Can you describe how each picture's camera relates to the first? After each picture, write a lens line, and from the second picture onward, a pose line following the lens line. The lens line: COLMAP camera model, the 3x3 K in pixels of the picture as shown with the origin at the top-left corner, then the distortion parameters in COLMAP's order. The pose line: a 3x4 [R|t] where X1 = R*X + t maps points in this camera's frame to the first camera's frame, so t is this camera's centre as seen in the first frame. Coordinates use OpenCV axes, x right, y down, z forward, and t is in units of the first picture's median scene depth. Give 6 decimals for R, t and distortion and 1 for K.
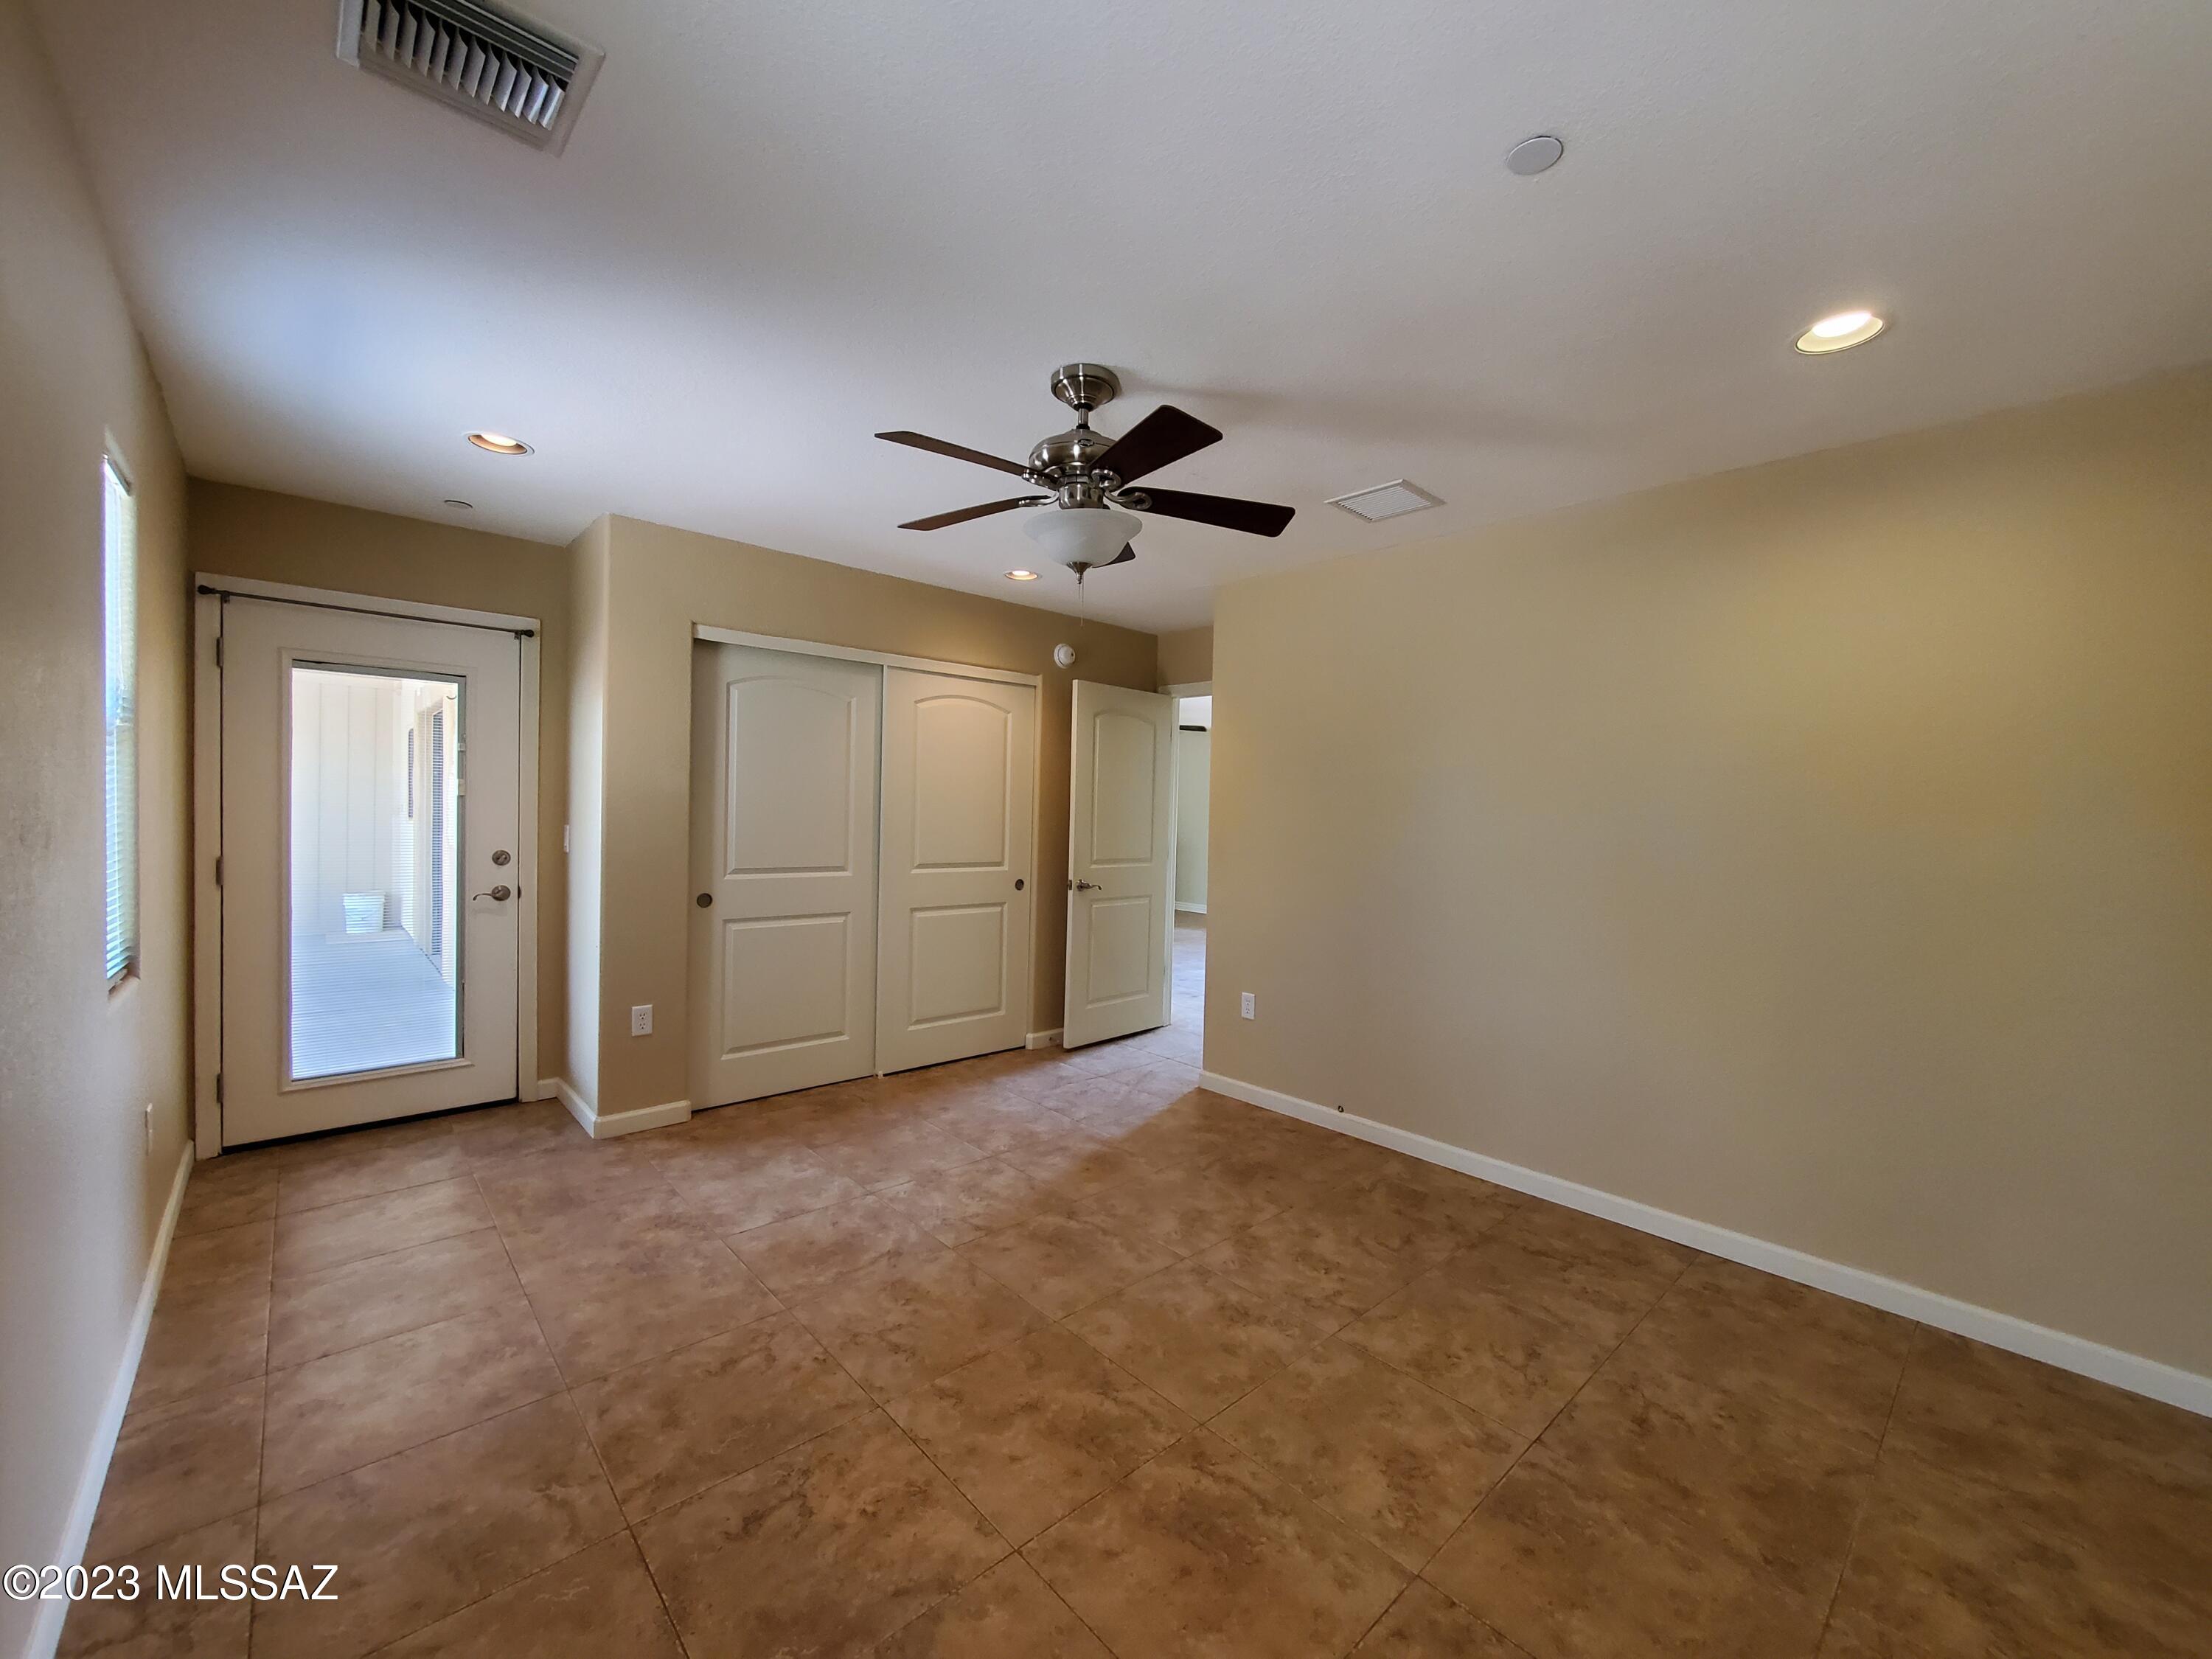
lens RADIAL K [[882.1, 0, 1107.9], [0, 882.1, 830.3], [0, 0, 1]] dist [-0.000830, -0.000516]
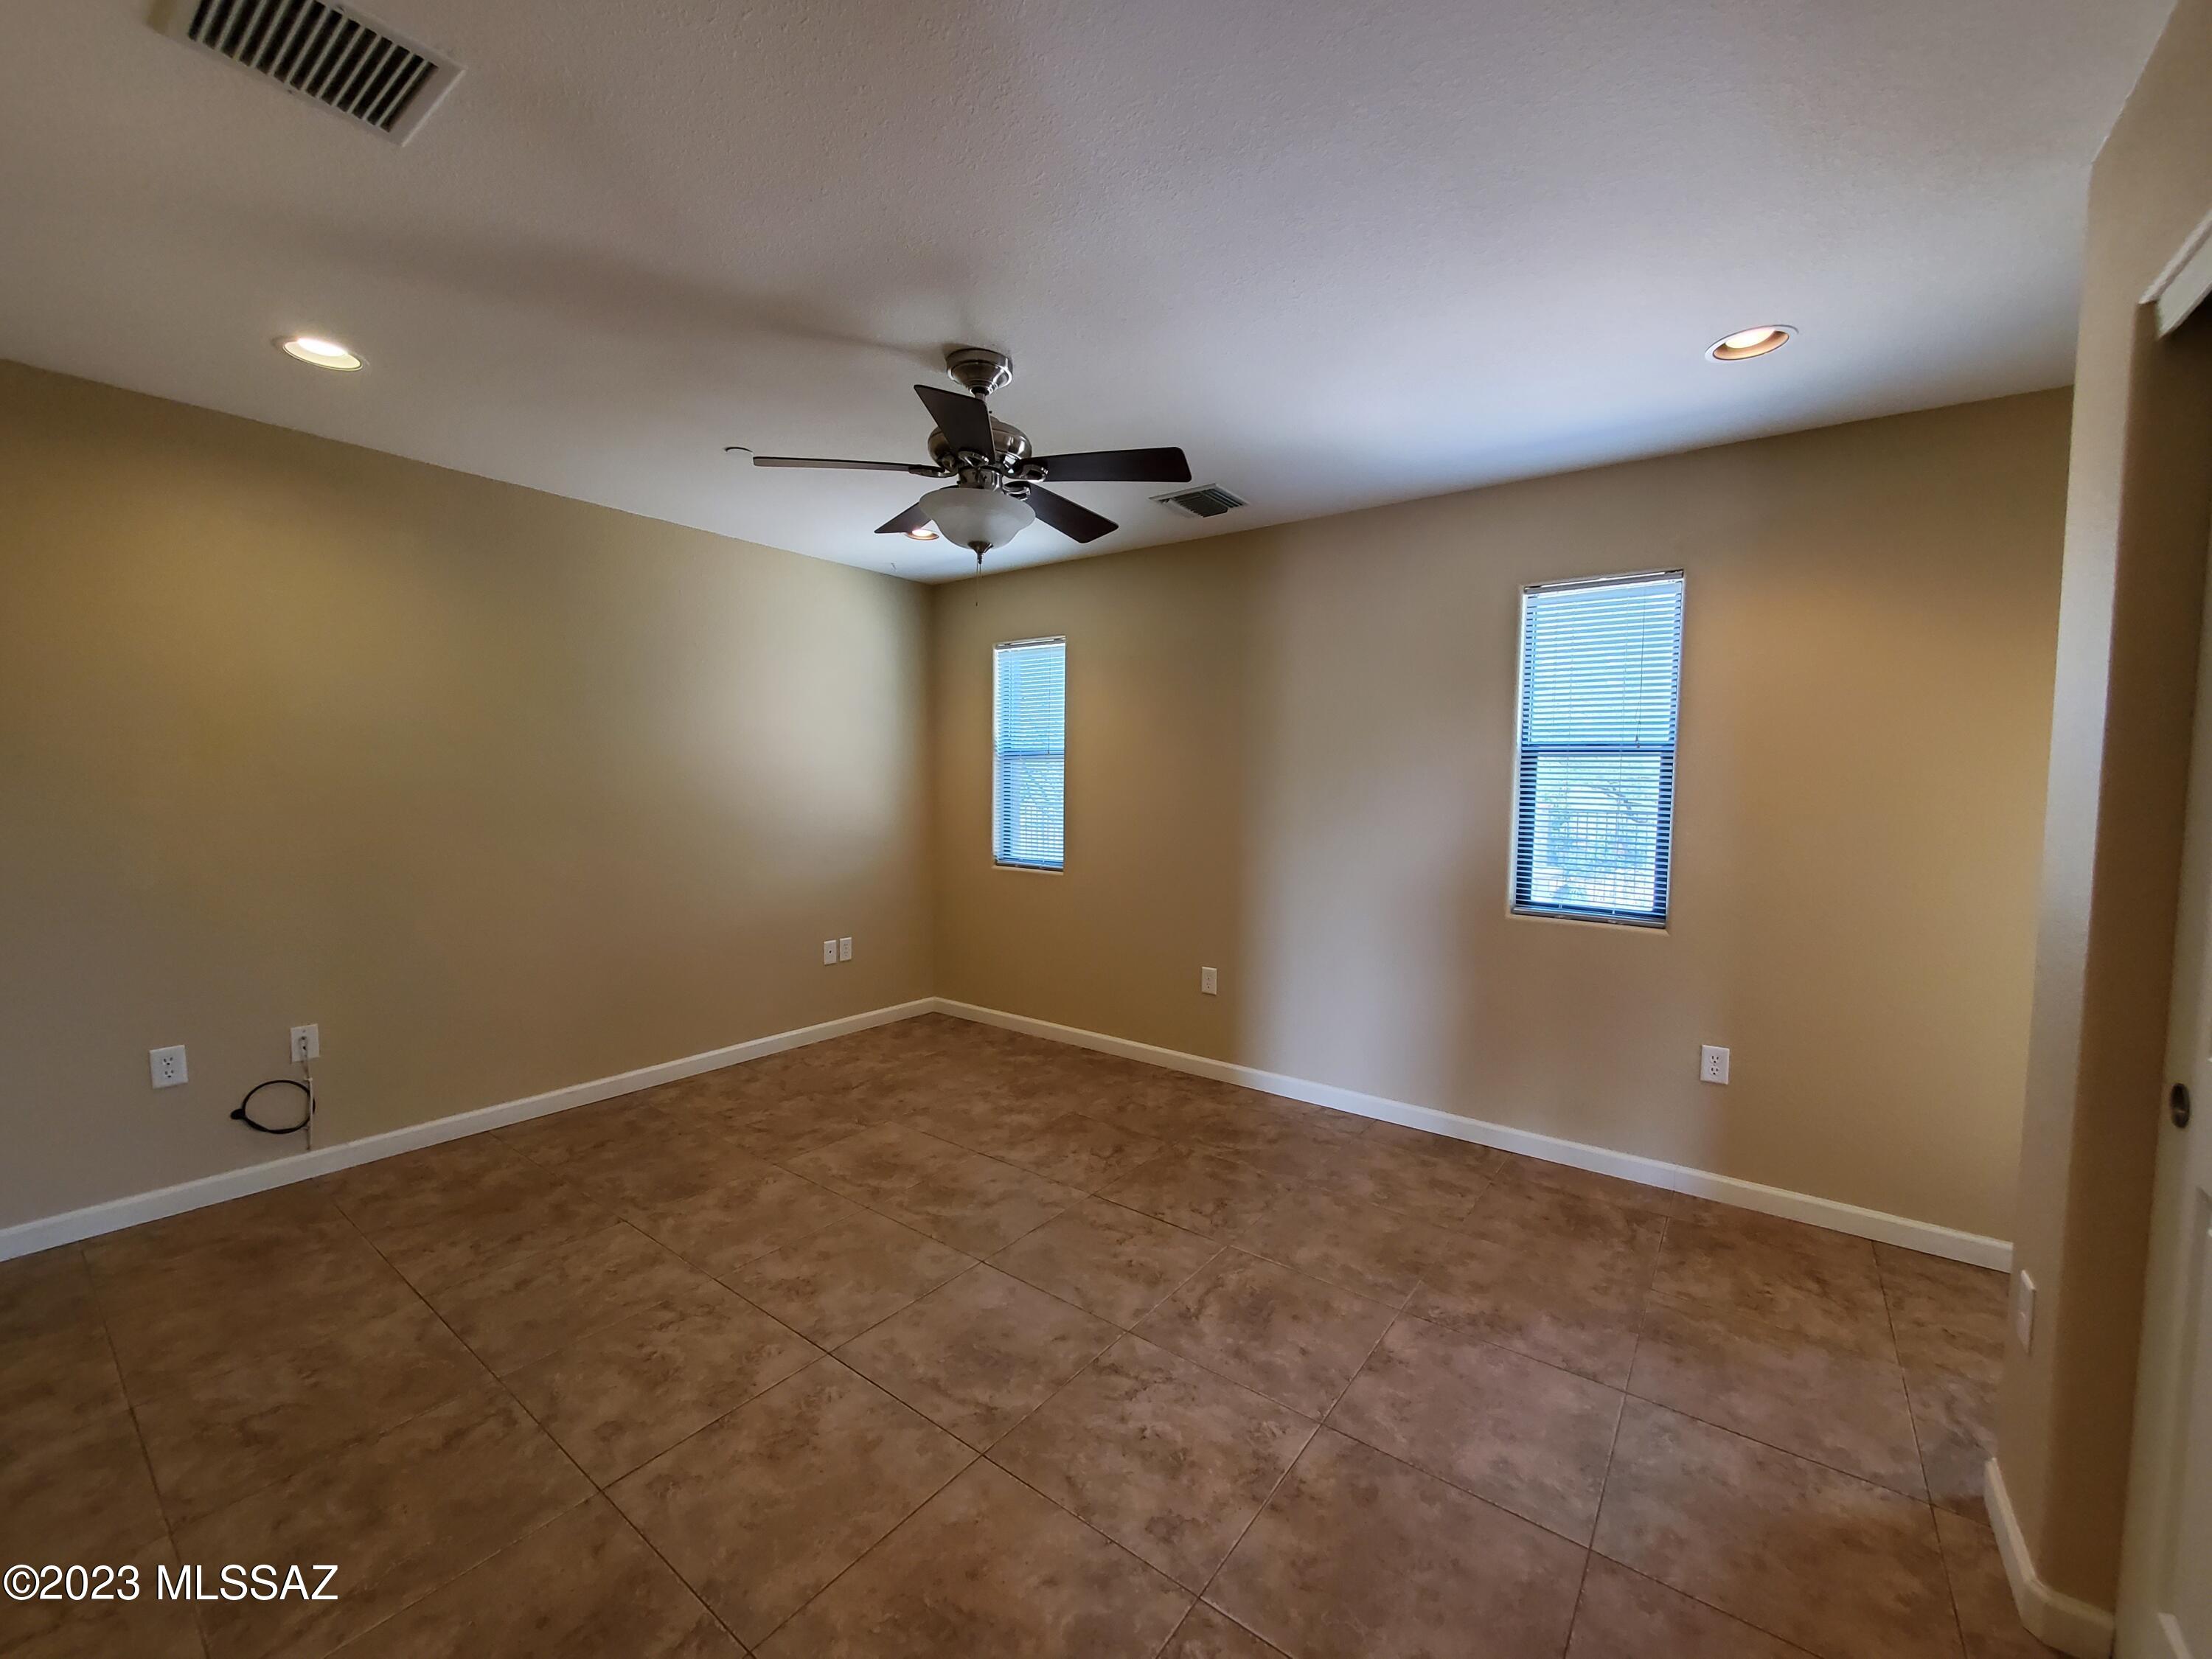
lens RADIAL K [[882.1, 0, 1107.9], [0, 882.1, 830.3], [0, 0, 1]] dist [-0.000830, -0.000516]
pose [[-0.982049, -0.026403, -0.186770, 0.005266], [-0.041421, 0.996173, 0.076969, -0.055070], [0.184023, 0.083323, -0.979384, 2.054390]]
